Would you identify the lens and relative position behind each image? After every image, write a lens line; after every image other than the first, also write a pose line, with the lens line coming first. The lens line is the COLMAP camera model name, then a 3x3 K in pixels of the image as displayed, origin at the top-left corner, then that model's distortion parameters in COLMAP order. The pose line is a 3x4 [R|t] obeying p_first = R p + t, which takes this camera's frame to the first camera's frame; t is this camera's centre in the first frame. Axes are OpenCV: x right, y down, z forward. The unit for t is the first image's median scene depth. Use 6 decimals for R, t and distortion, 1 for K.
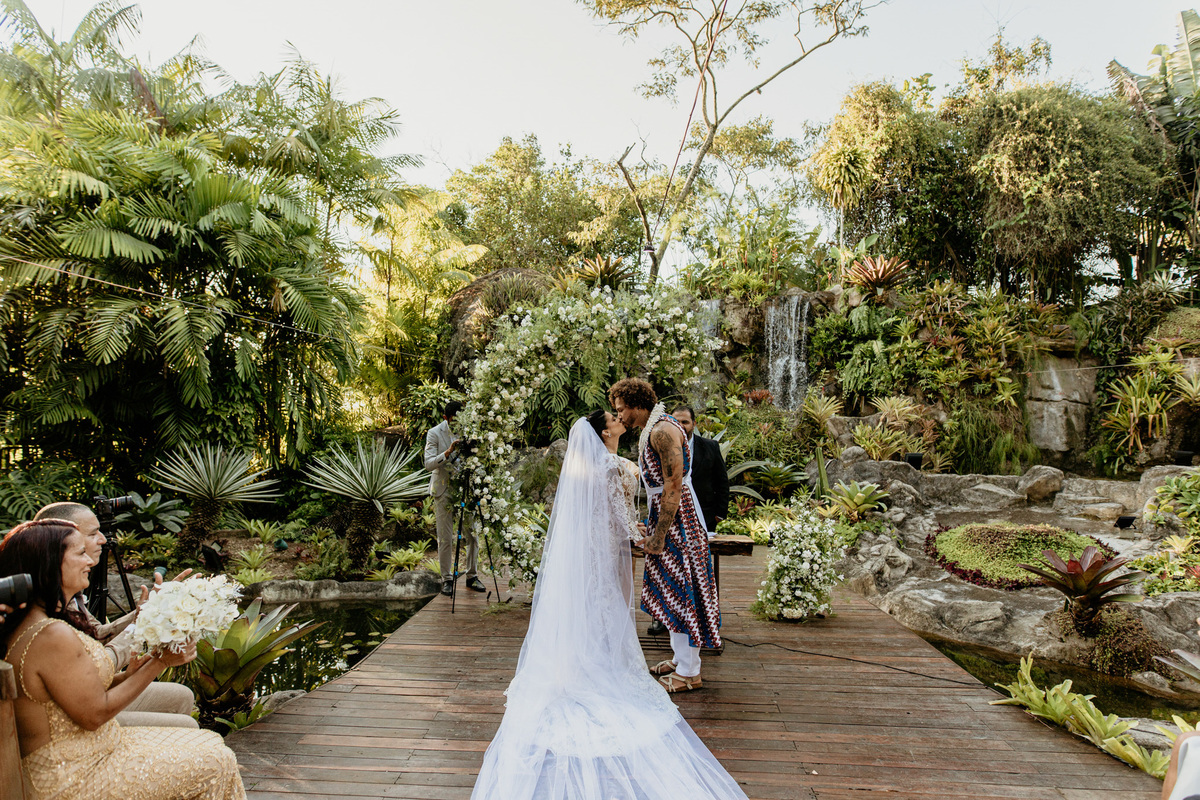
lens RADIAL K [[757.6, 0, 595.5], [0, 757.6, 385.0], [0, 0, 1]] dist [0.000262, 0.002164]
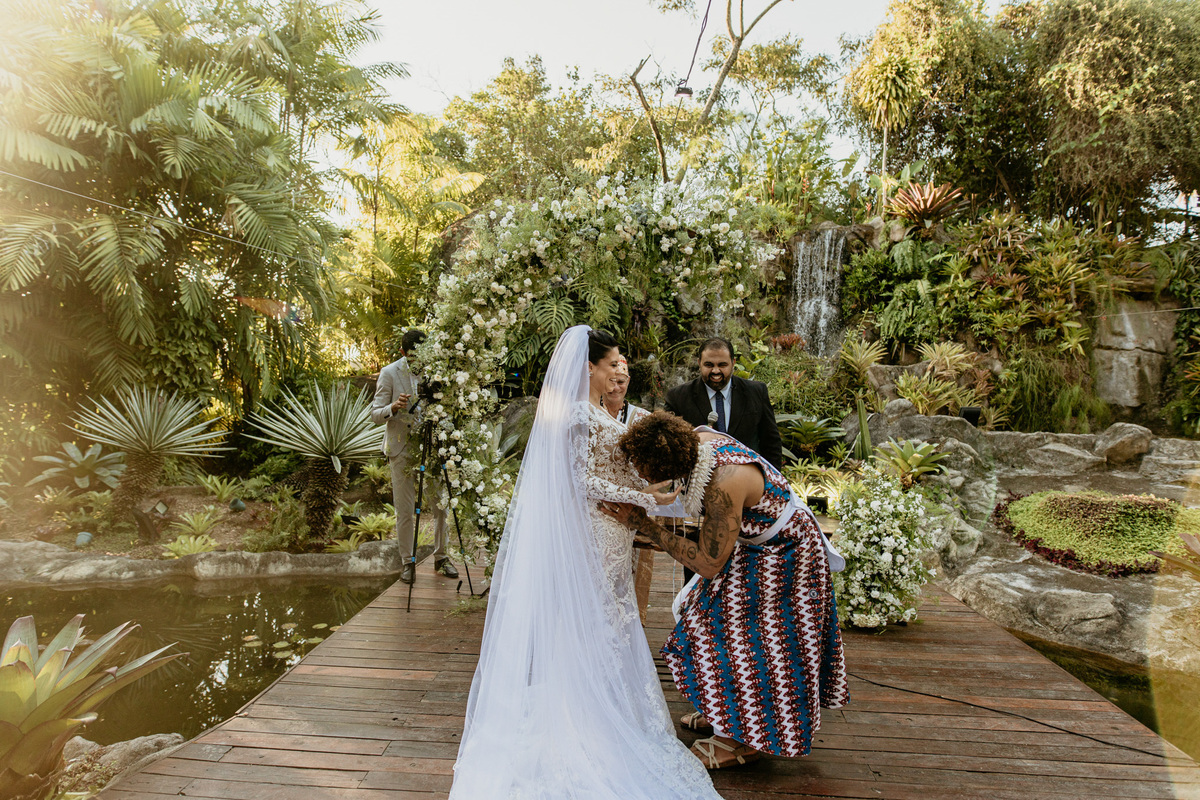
lens RADIAL K [[757.6, 0, 595.5], [0, 757.6, 385.0], [0, 0, 1]] dist [0.000262, 0.002164]
pose [[0.999903, 0.009561, -0.010086, 0.001127], [-0.008907, 0.997971, 0.063040, 0.013475], [0.010668, -0.062944, 0.997960, 0.128649]]
